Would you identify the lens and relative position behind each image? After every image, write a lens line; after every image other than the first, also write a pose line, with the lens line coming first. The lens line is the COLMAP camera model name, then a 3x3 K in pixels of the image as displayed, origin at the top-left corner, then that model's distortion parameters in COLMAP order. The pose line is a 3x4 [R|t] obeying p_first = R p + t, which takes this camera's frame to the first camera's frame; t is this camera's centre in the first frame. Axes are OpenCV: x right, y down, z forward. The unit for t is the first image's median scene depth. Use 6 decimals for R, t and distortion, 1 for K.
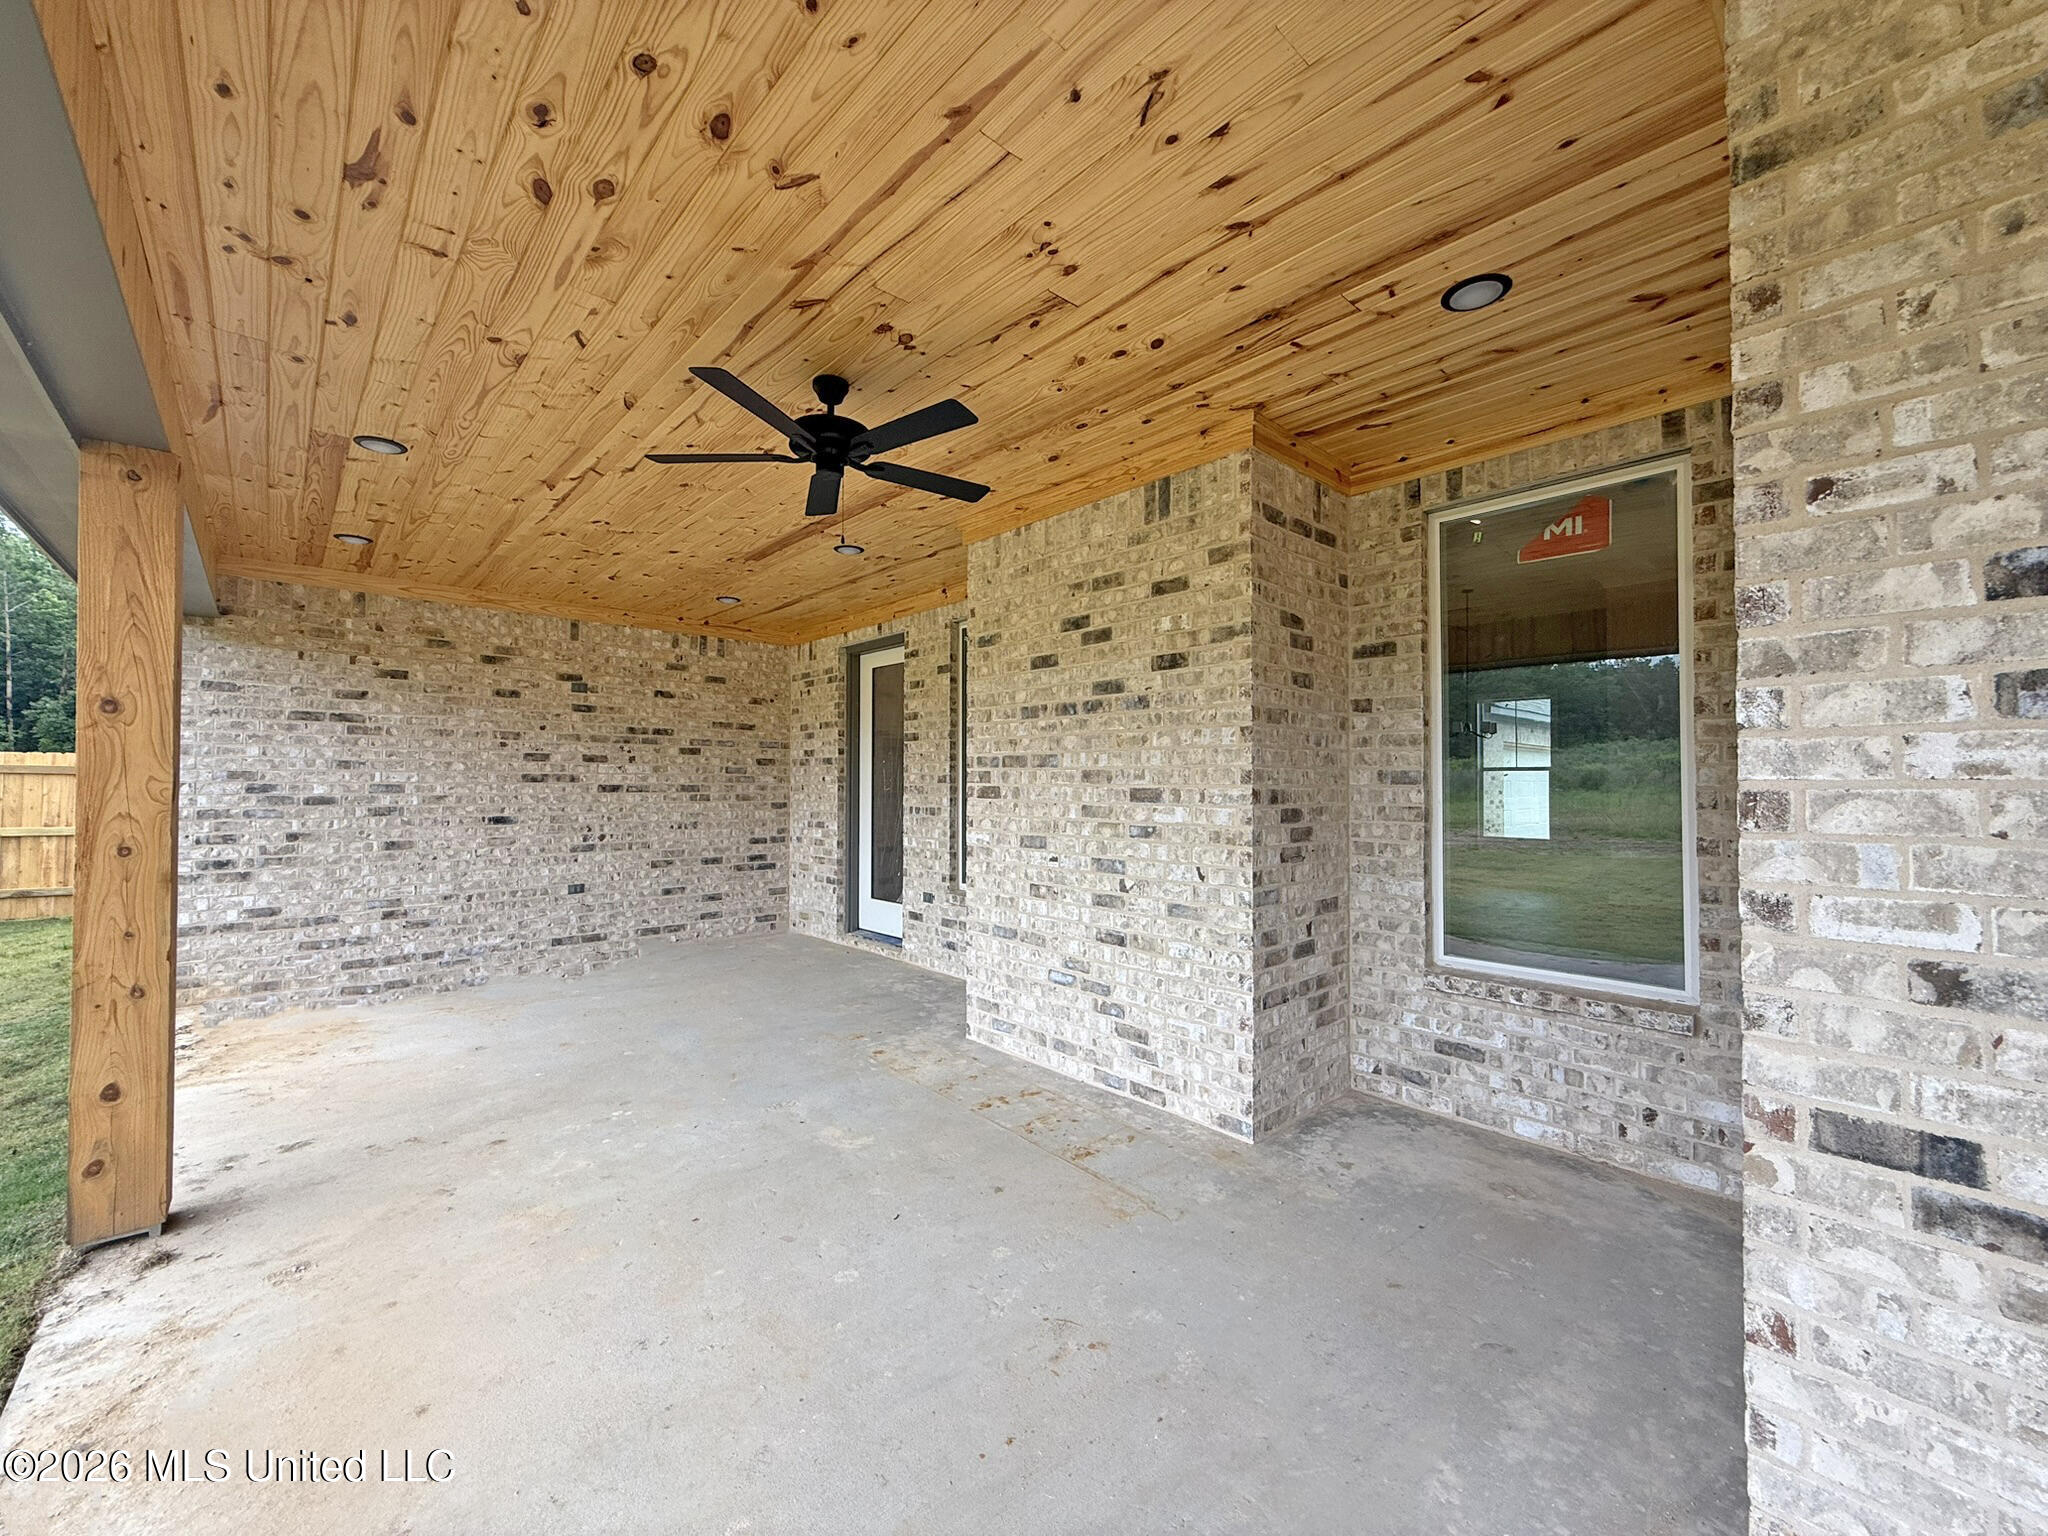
lens RADIAL K [[818.4, 0, 1024.7], [0, 818.4, 772.0], [0, 0, 1]] dist [-0.000663, 0.001395]
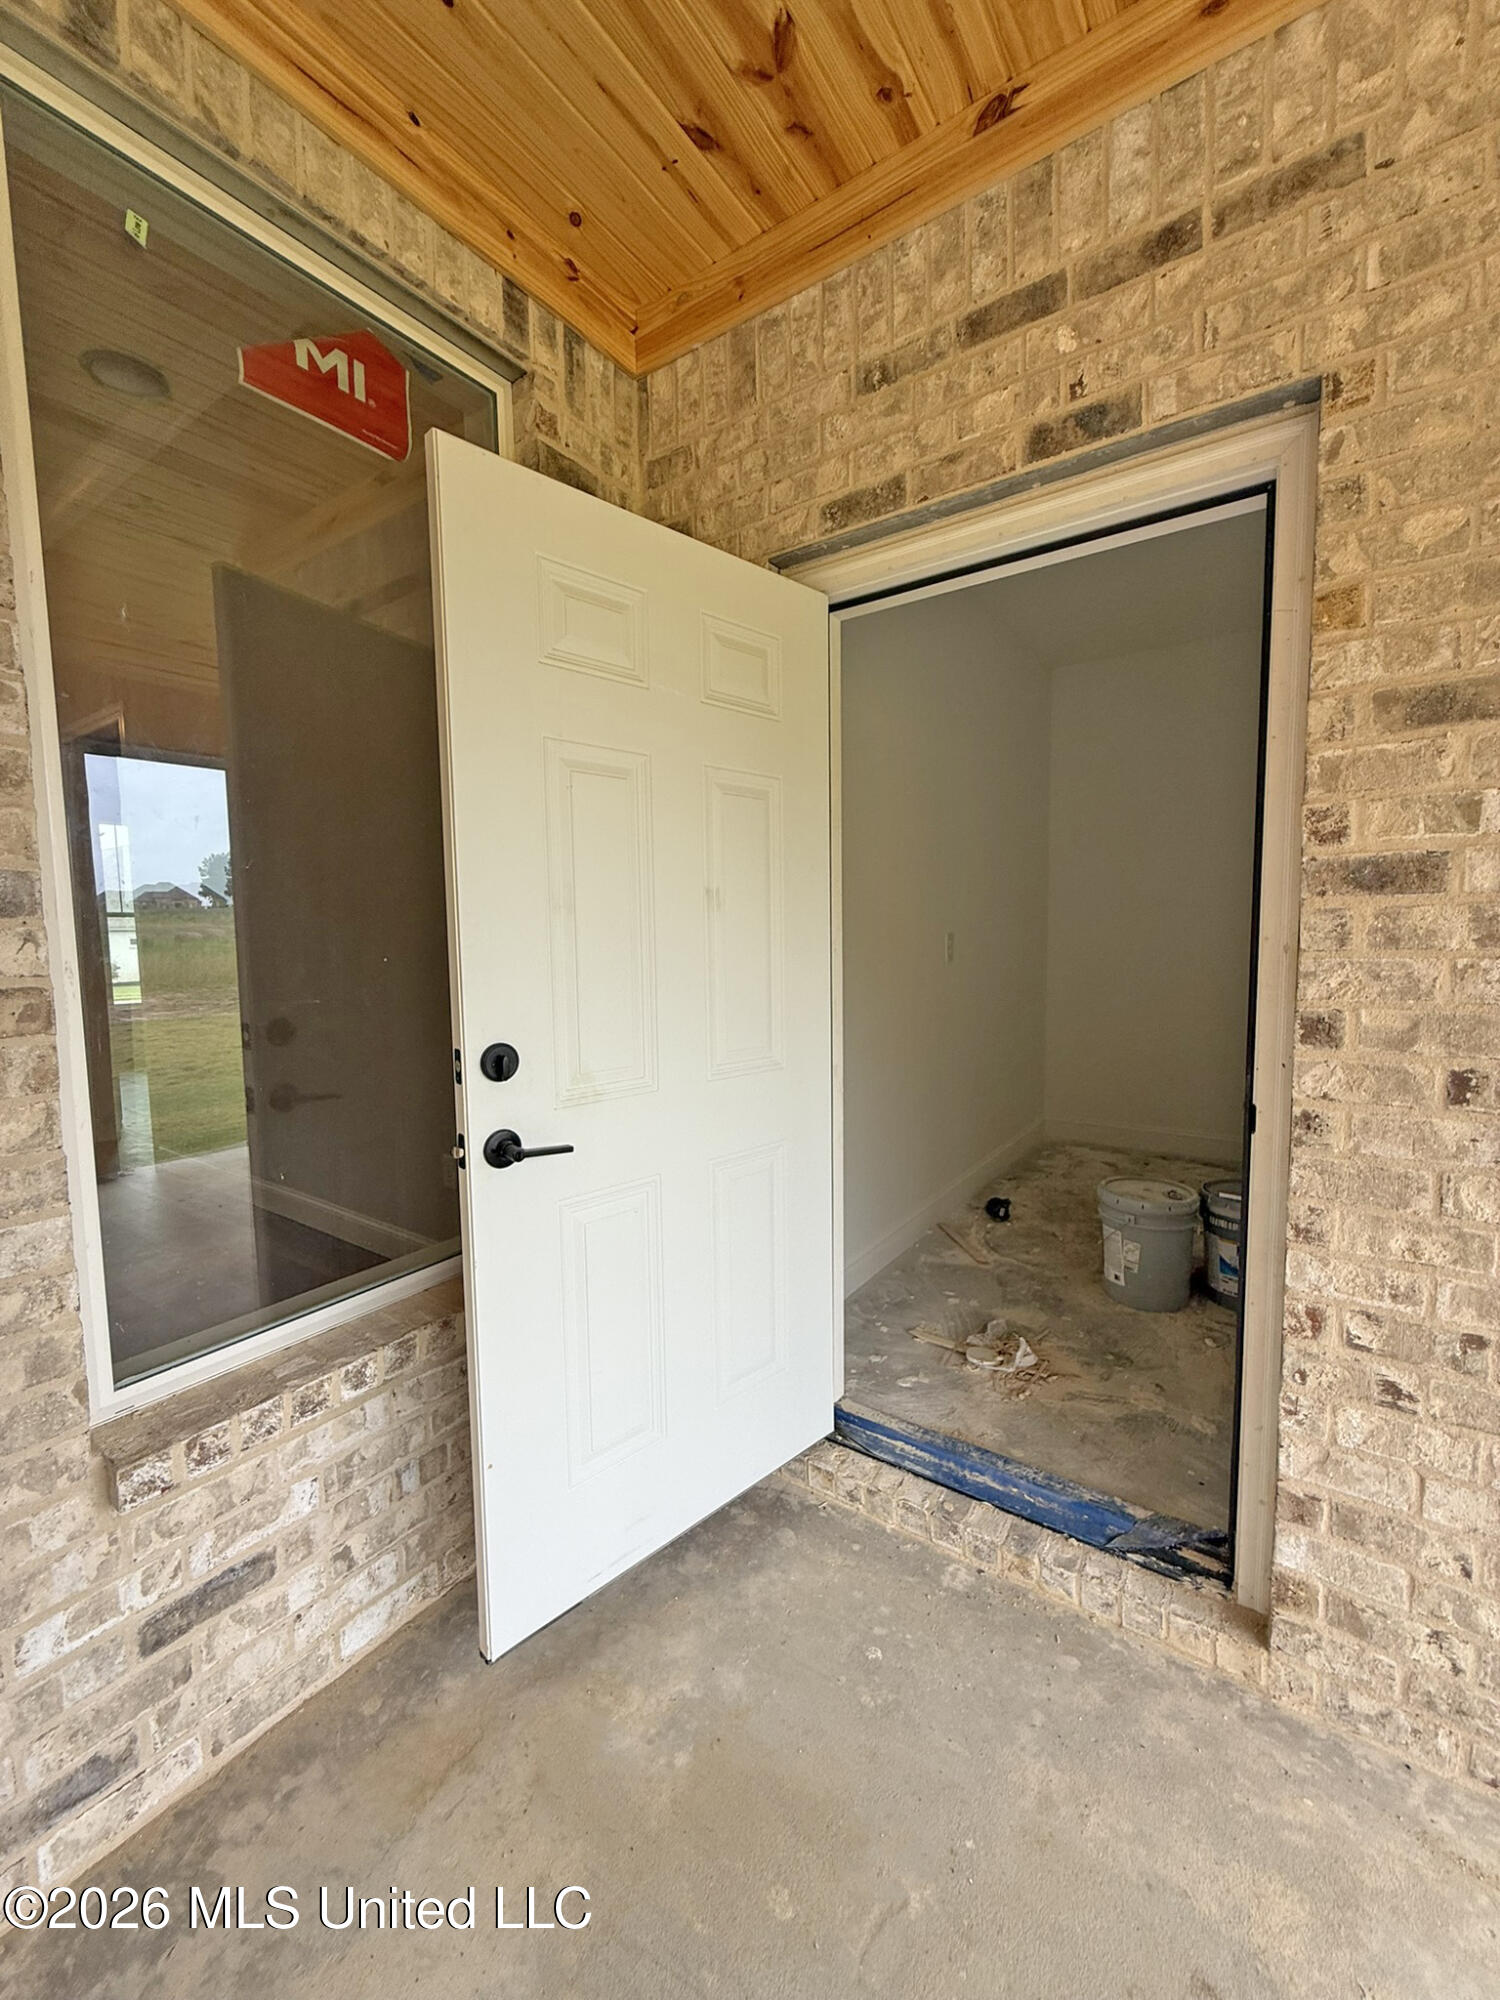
lens RADIAL K [[799.2, 0, 746.3], [0, 799.2, 997.5], [0, 0, 1]] dist [-0.000663, 0.001395]
pose [[-0.206421, -0.083781, 0.974870, 0.130215], [-0.002719, 0.996373, 0.085053, 0.020456], [-0.978459, 0.014906, -0.205900, 0.834954]]
